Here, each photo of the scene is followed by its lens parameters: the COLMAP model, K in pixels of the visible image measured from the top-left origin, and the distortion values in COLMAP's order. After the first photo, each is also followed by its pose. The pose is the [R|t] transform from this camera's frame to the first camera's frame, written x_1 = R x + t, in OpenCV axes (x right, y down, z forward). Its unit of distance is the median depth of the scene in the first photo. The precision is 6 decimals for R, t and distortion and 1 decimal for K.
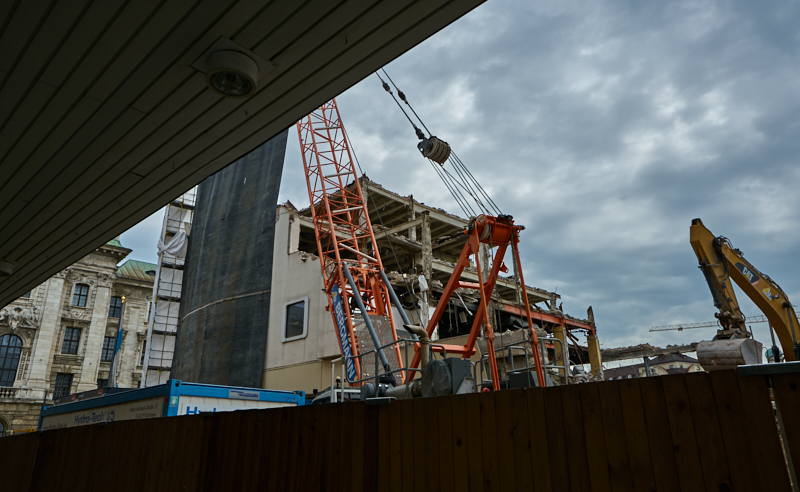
lens RADIAL K [[563.3, 0, 394.9], [0, 563.3, 242.0], [0, 0, 1]] dist [0.000578, -0.003033]
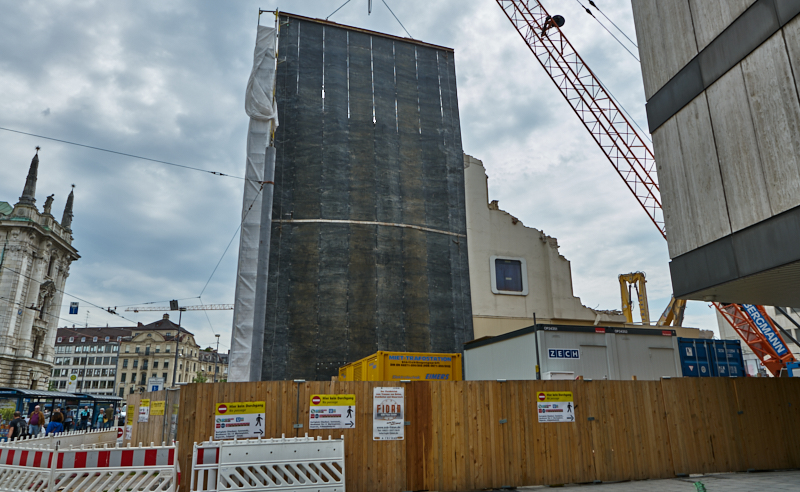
lens RADIAL K [[556.3, 0, 394.7], [0, 556.3, 236.9], [0, 0, 1]] dist [0.001020, 0.004227]
pose [[0.495101, 0.266756, 0.826871, -0.927776], [-0.305141, 0.944462, -0.121984, 0.208316], [-0.813489, -0.191918, 0.549002, 0.486991]]
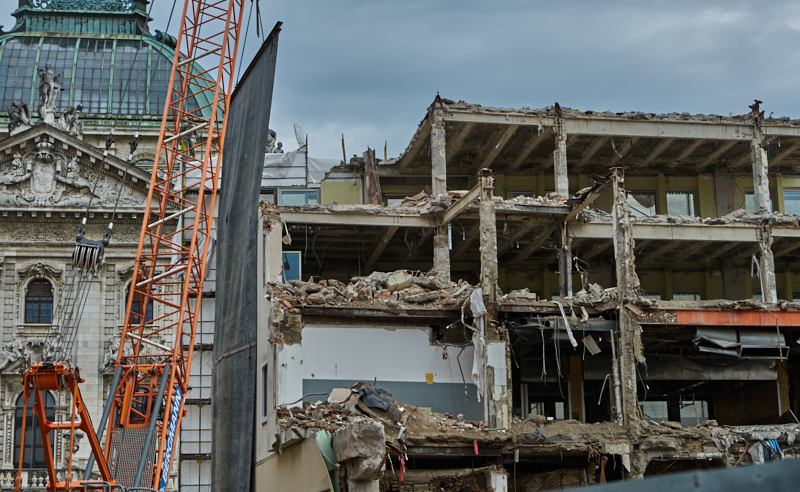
lens RADIAL K [[1462.4, 0, 395.4], [0, 1462.4, 223.9], [0, 0, 1]] dist [-0.022758, 0.020821]
pose [[0.844341, -0.128161, -0.520252, 0.670945], [0.192197, 0.978799, 0.070804, -0.112489], [0.500148, -0.159773, 0.851072, -0.272764]]
